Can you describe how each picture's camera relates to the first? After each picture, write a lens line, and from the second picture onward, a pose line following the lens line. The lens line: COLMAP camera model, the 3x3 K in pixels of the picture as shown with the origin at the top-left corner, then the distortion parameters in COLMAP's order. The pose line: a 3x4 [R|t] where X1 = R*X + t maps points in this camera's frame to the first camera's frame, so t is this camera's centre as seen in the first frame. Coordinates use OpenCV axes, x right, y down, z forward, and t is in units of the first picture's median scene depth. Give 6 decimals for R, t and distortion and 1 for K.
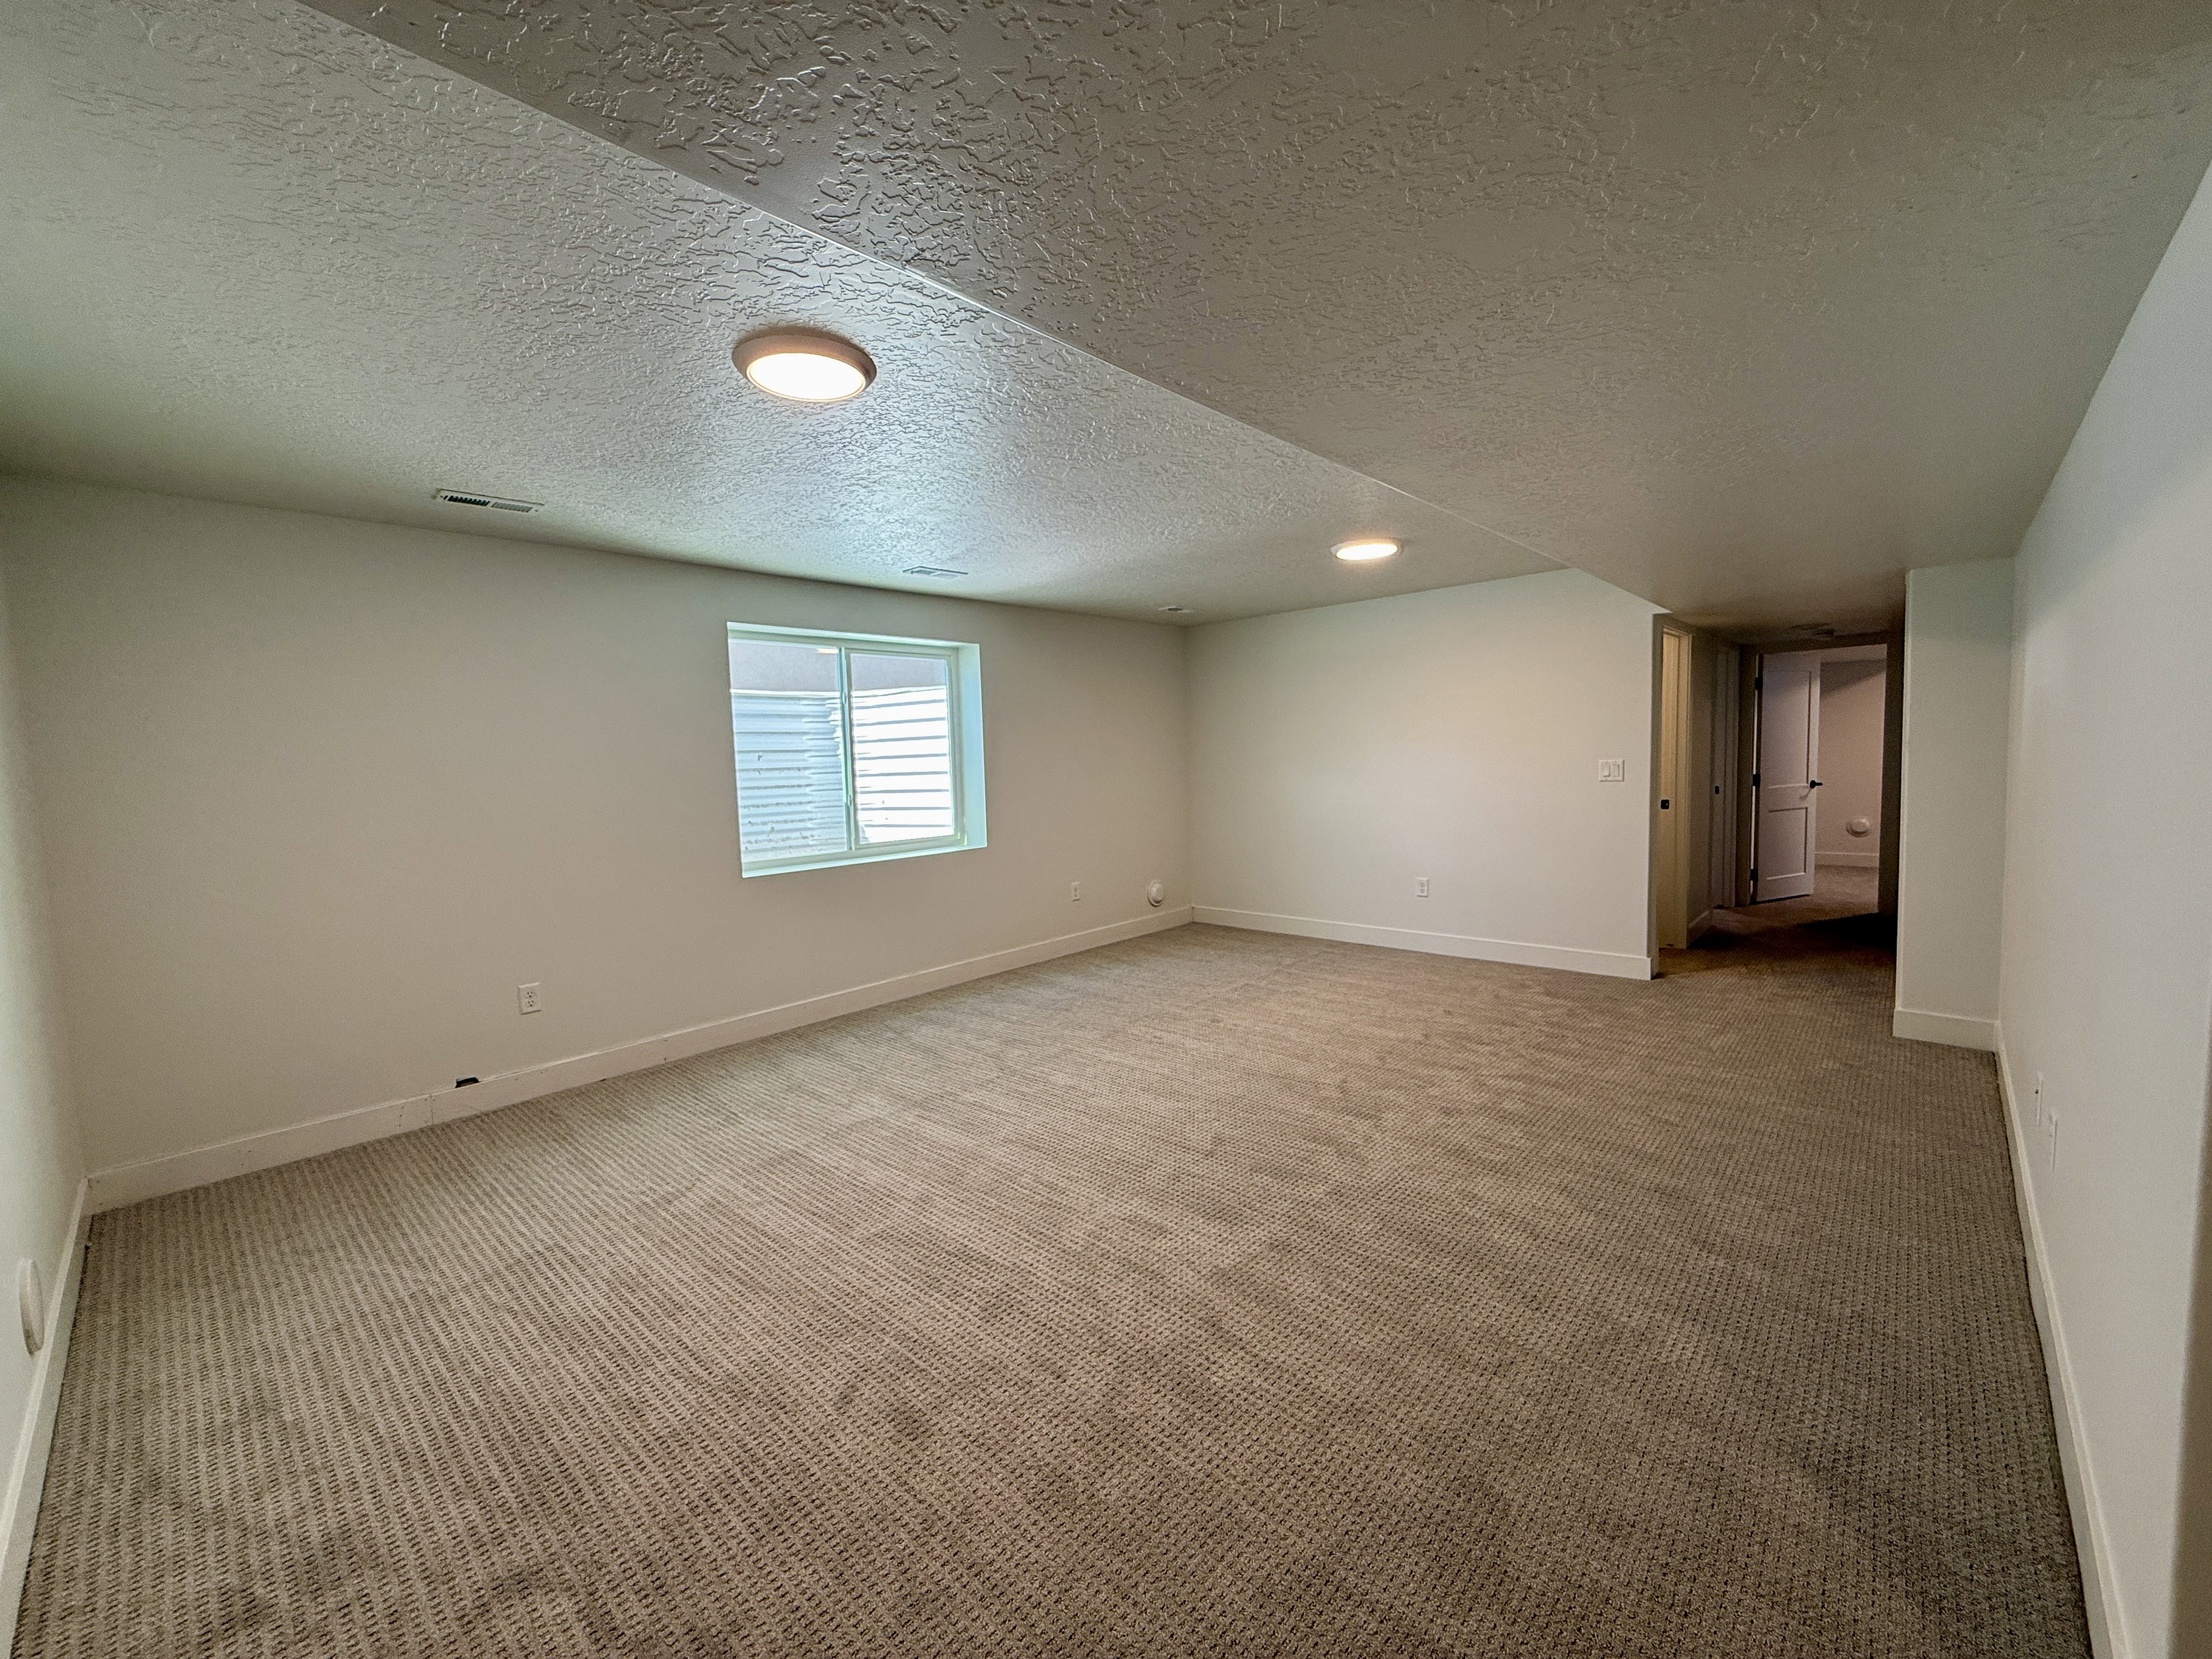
lens RADIAL K [[889.4, 0, 1099.2], [0, 889.4, 829.3], [0, 0, 1]] dist [-0.003714, -0.000308]
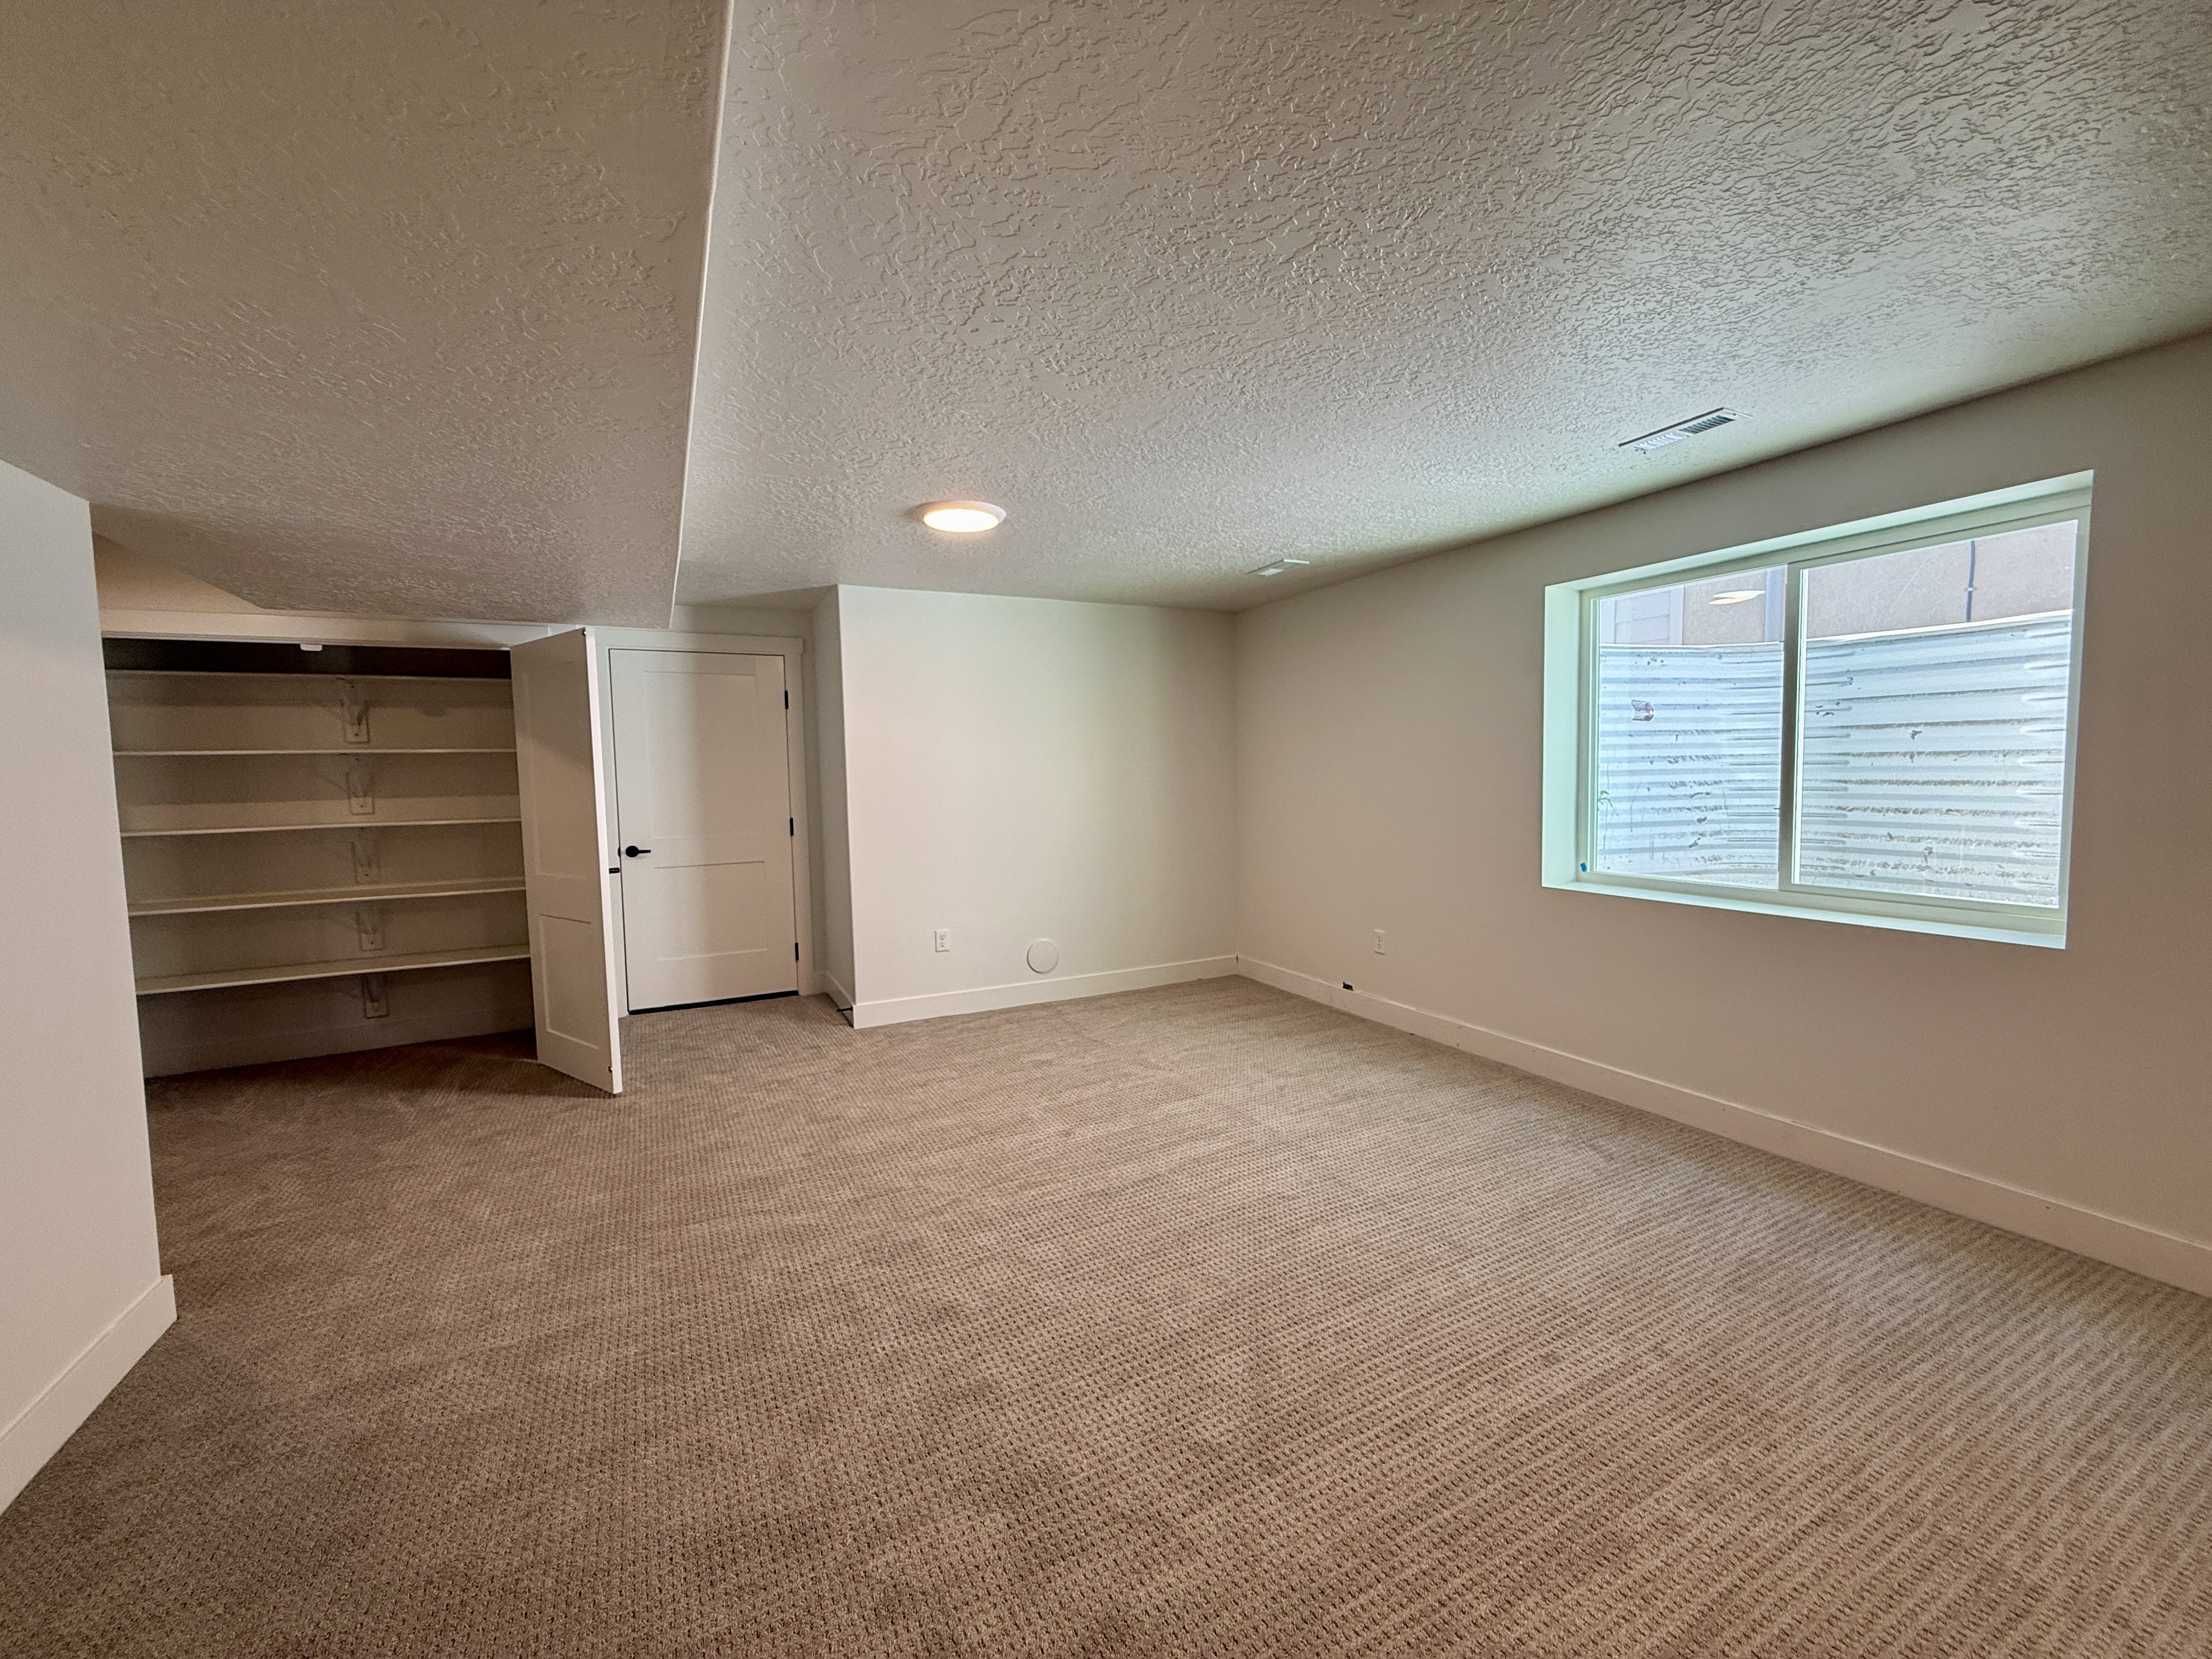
lens RADIAL K [[889.4, 0, 1103.4], [0, 889.4, 829.6], [0, 0, 1]] dist [-0.003714, -0.000308]
pose [[-0.341046, 0.104053, -0.934270, 0.567979], [-0.047187, 0.990707, 0.127564, -0.093234], [0.938861, 0.087590, -0.332967, 0.939613]]
